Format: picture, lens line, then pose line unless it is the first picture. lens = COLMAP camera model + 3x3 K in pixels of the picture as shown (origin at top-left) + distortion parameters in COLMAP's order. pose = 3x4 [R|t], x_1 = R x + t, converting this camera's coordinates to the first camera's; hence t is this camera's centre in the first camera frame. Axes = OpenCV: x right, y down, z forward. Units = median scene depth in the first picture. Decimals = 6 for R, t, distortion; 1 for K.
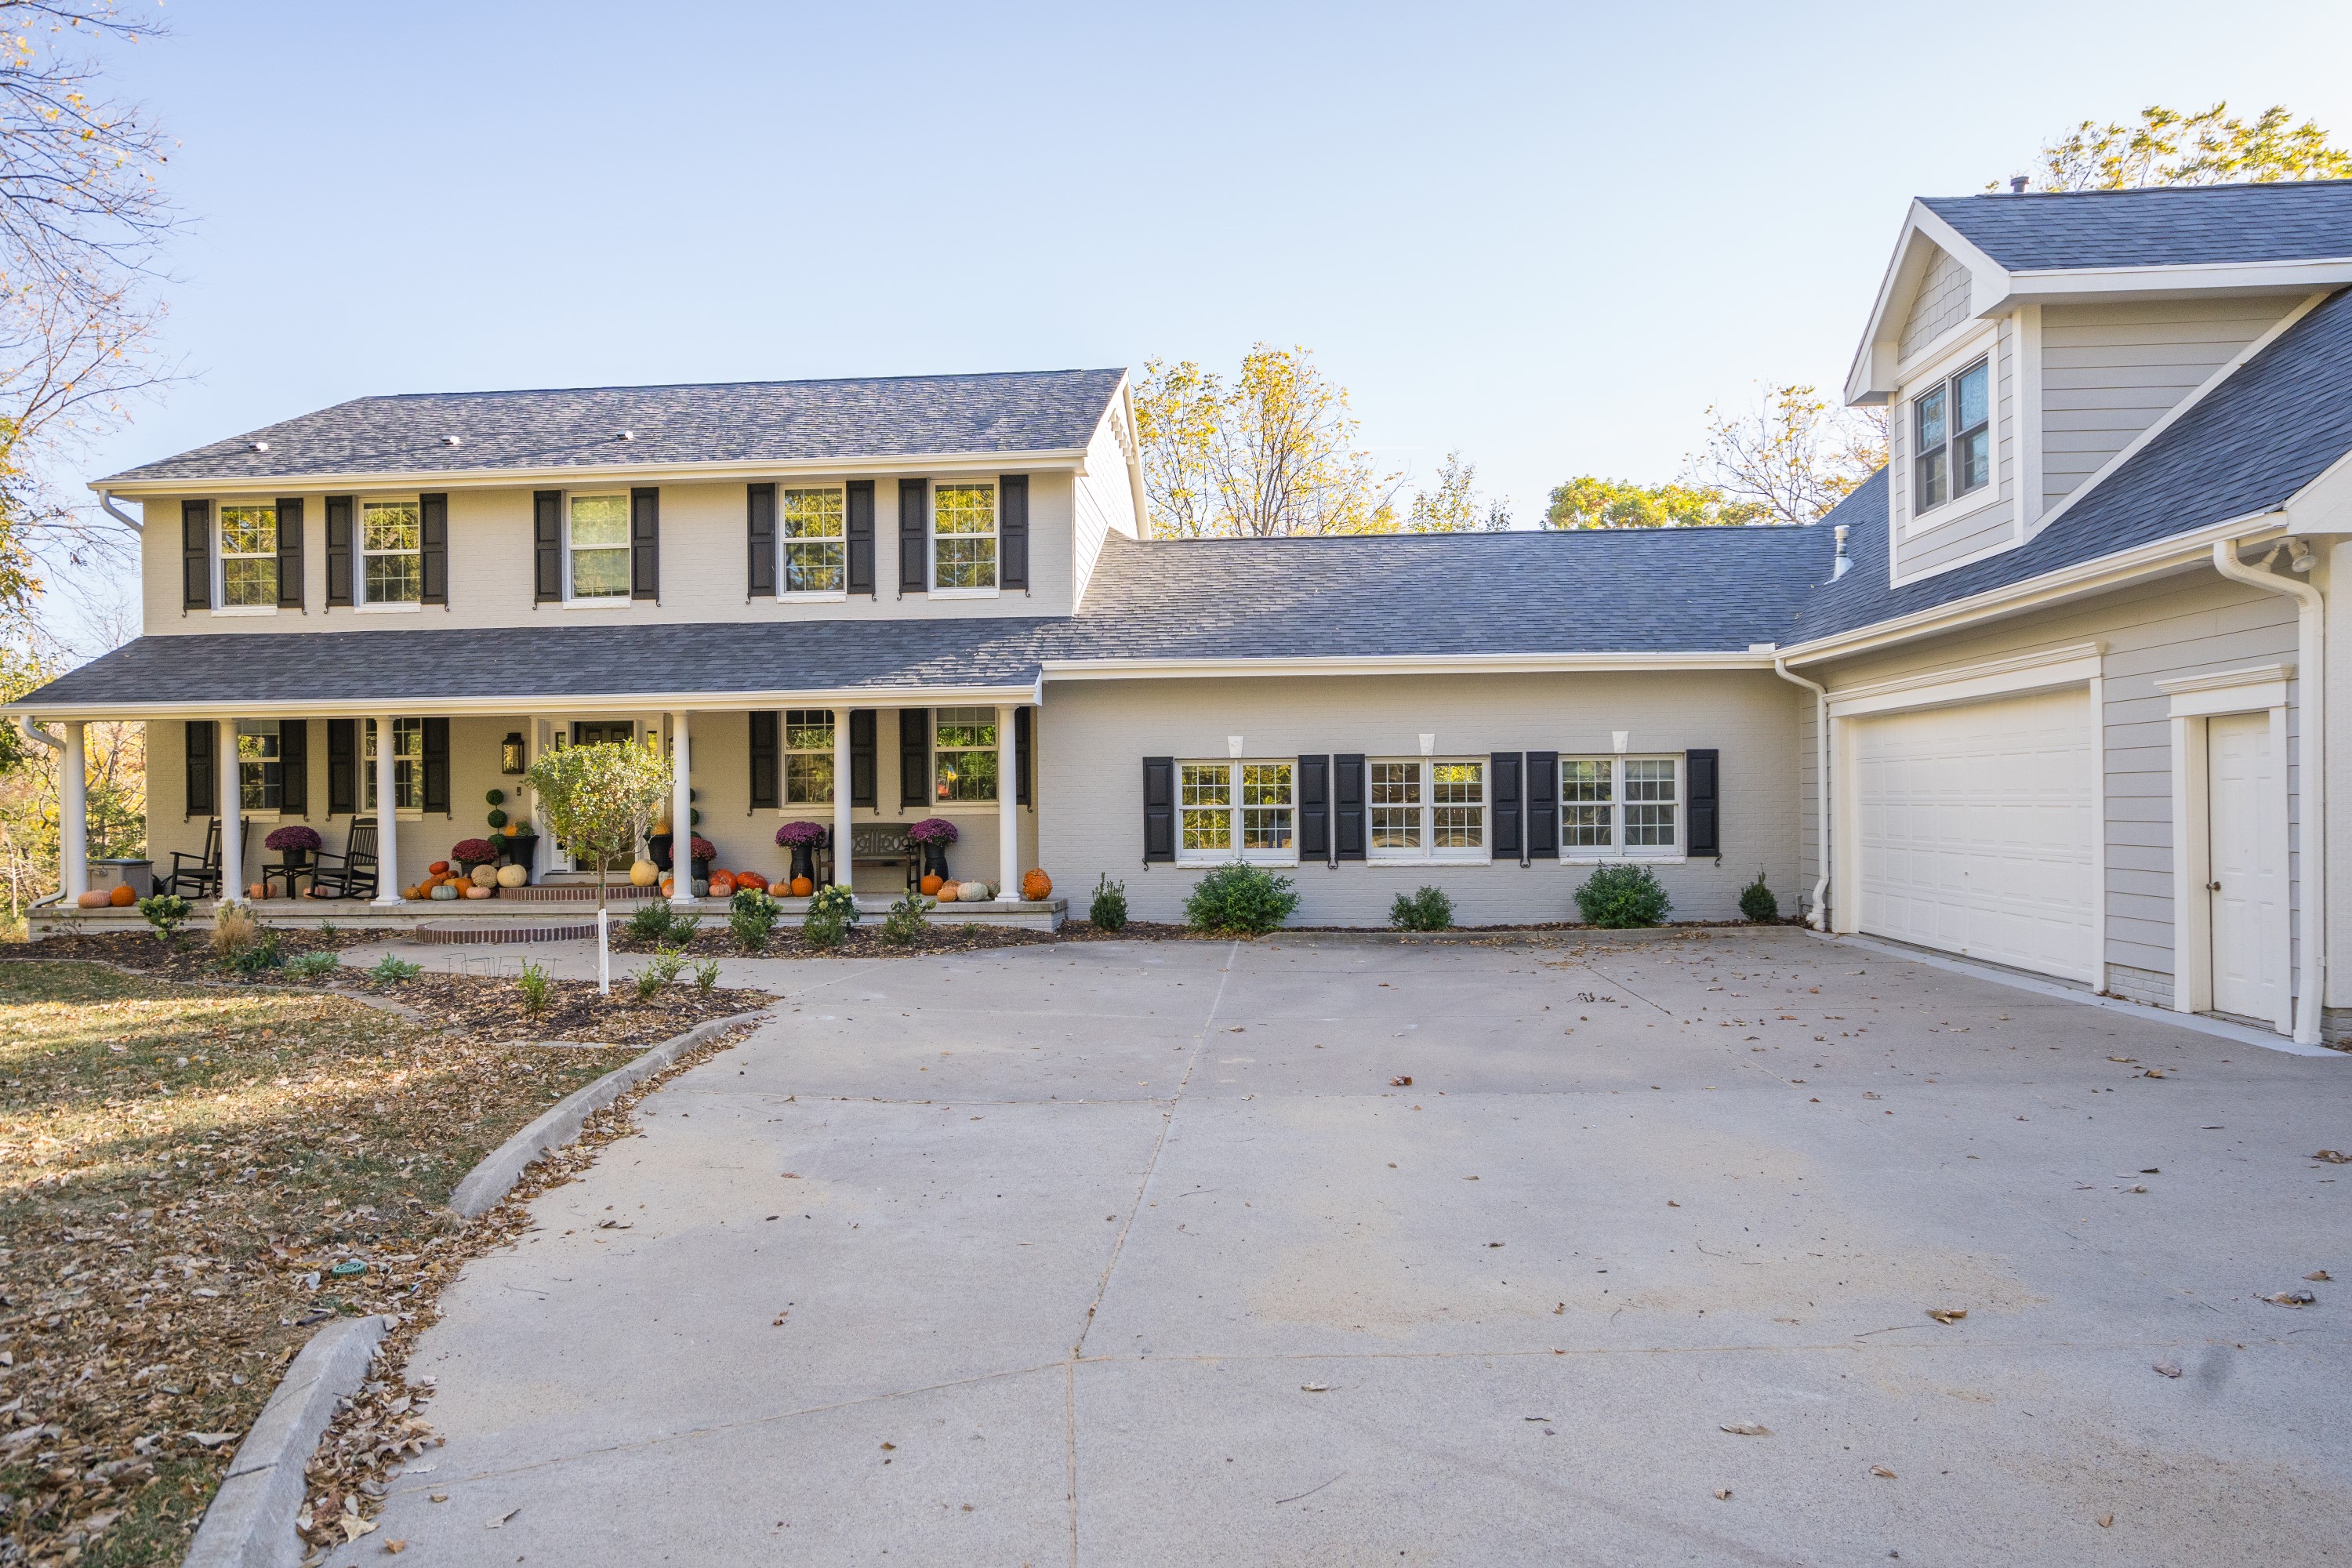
lens RADIAL K [[1403.4, 0, 1185.5], [0, 1403.4, 801.9], [0, 0, 1]] dist [-0.035754, 0.044359]
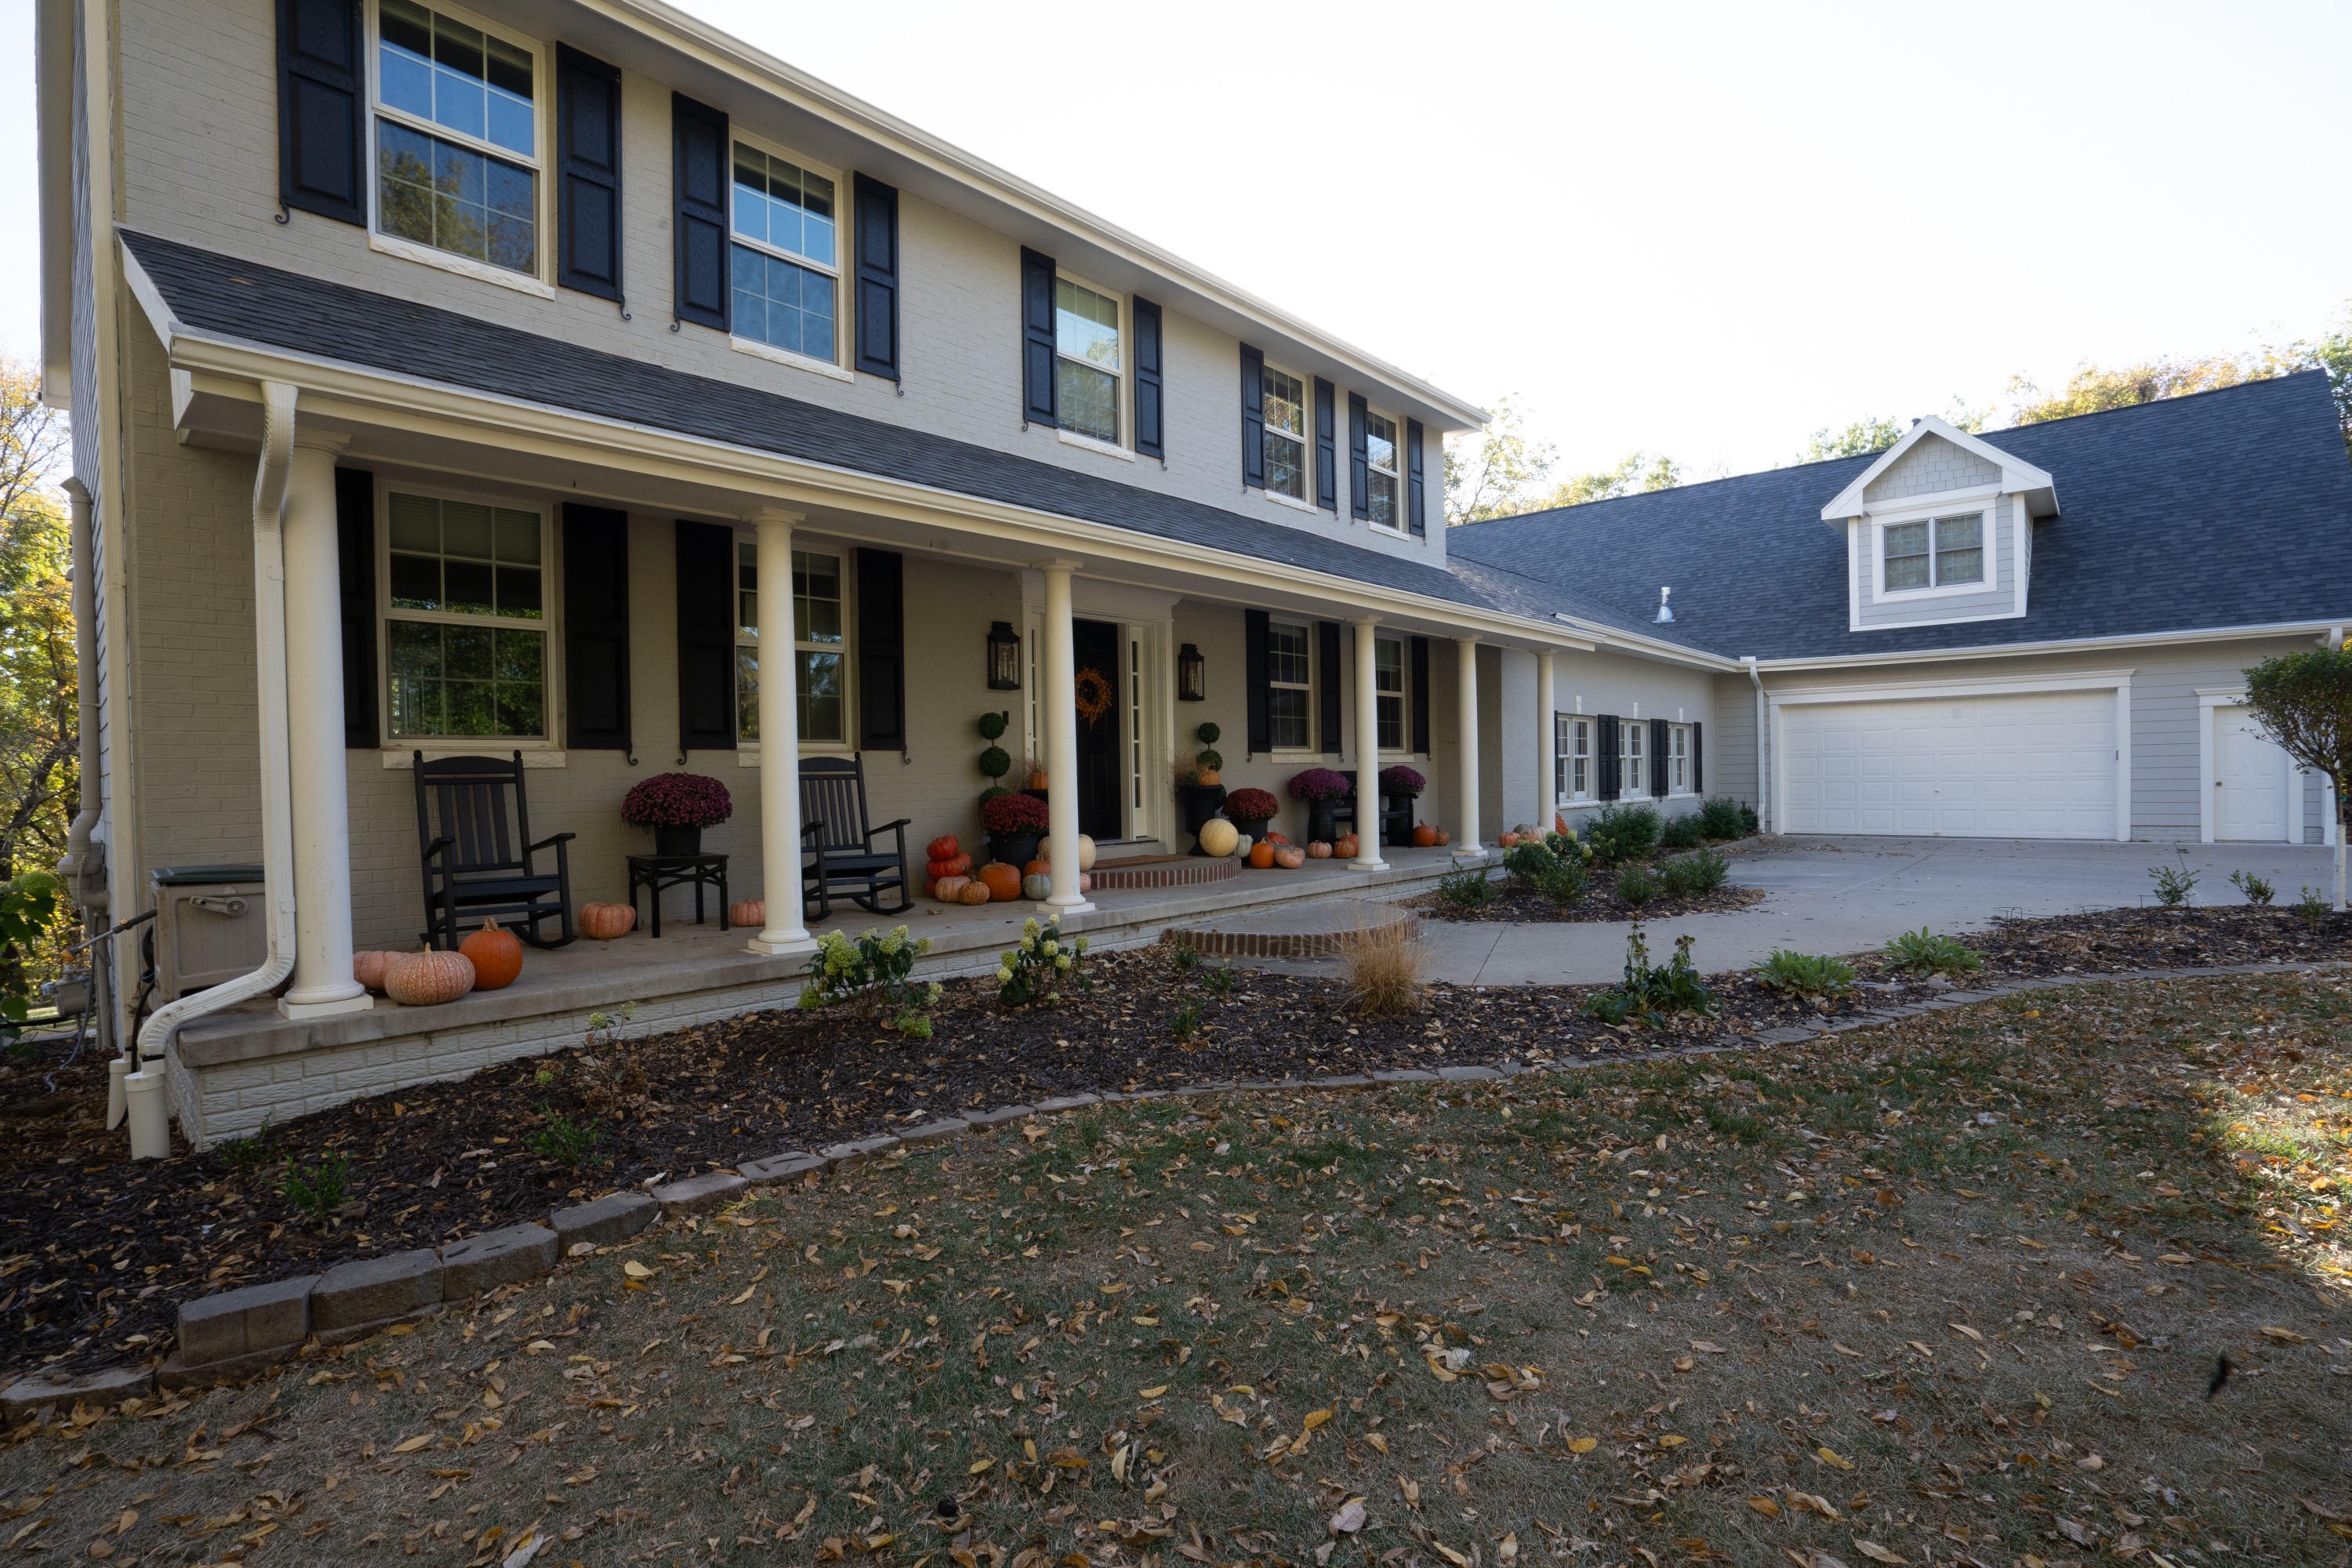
lens RADIAL K [[1076.5, 0, 1166.0], [0, 1076.5, 791.3], [0, 0, 1]] dist [-0.057548, 0.023153]
pose [[0.625015, -0.011013, 0.780535, -0.859133], [0.011728, 0.999920, 0.004716, 0.024861], [-0.780525, 0.006207, 0.625094, 0.692932]]
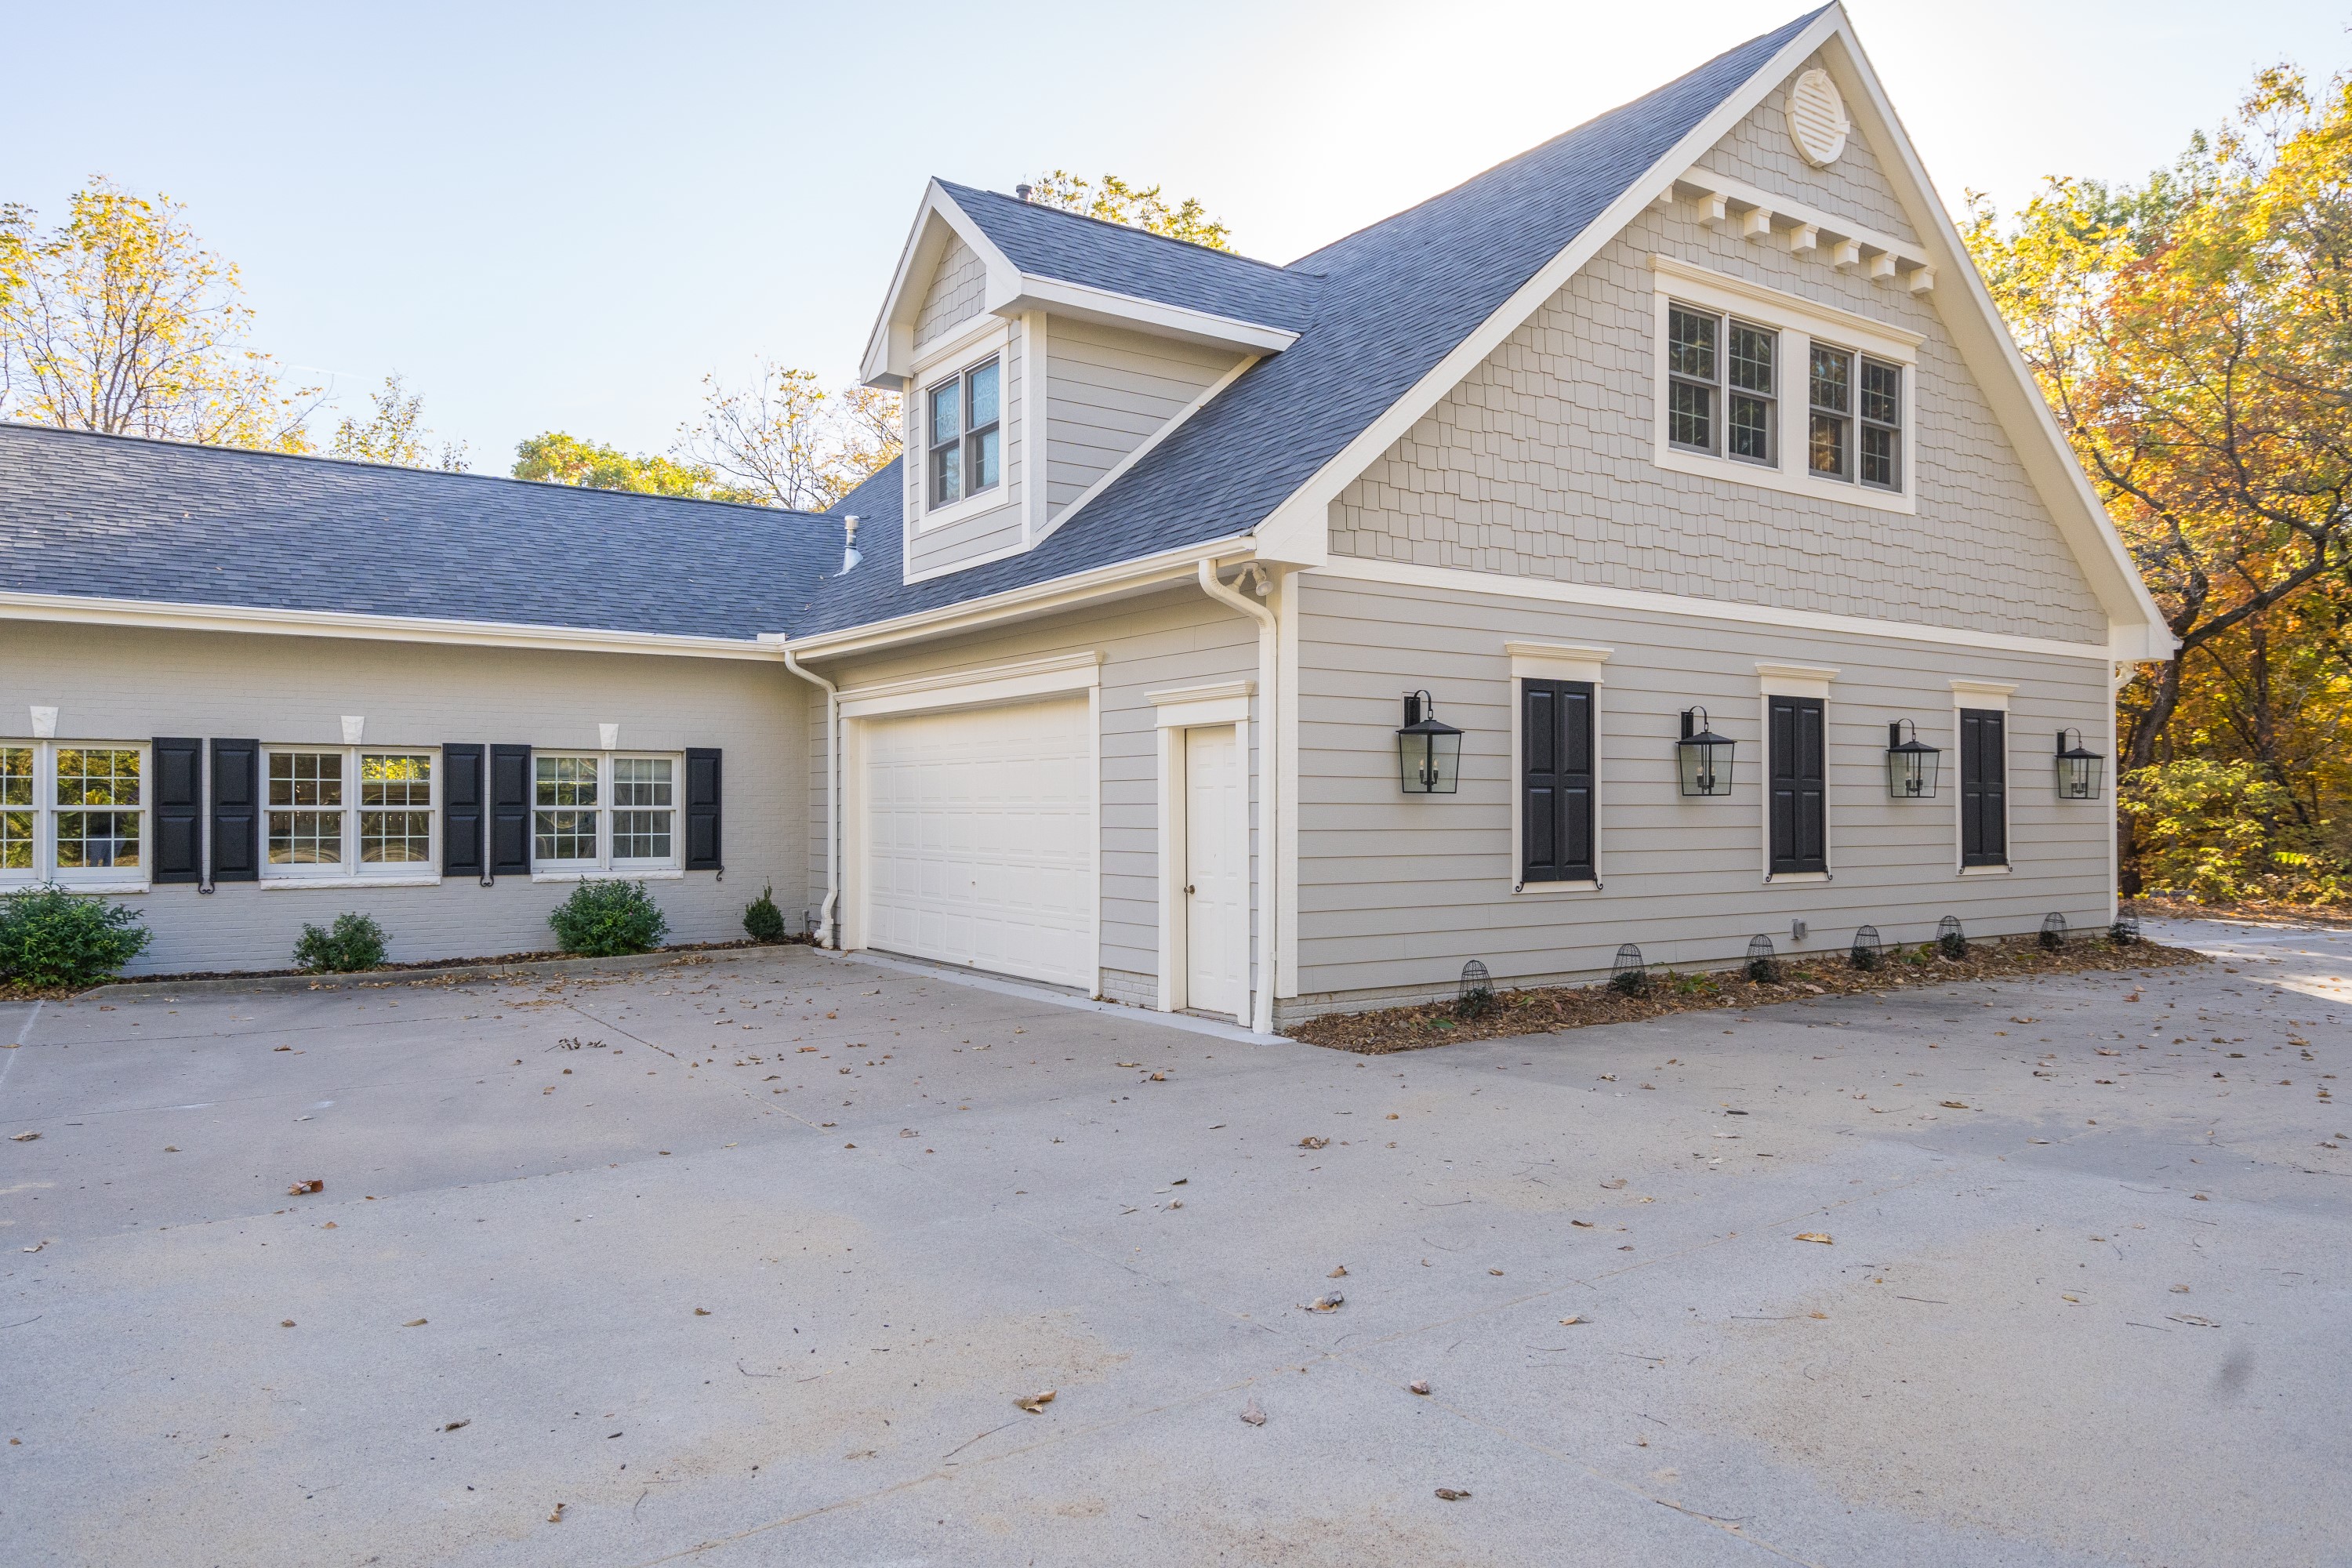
lens RADIAL K [[1550.3, 0, 1177.0], [0, 1550.3, 798.5], [0, 0, 1]] dist [0.010118, 0.001356]
pose [[0.790597, 0.013630, 0.612185, 0.006919], [-0.008283, 0.999899, -0.011566, 0.002786], [-0.612281, 0.004073, 0.790630, 0.042042]]
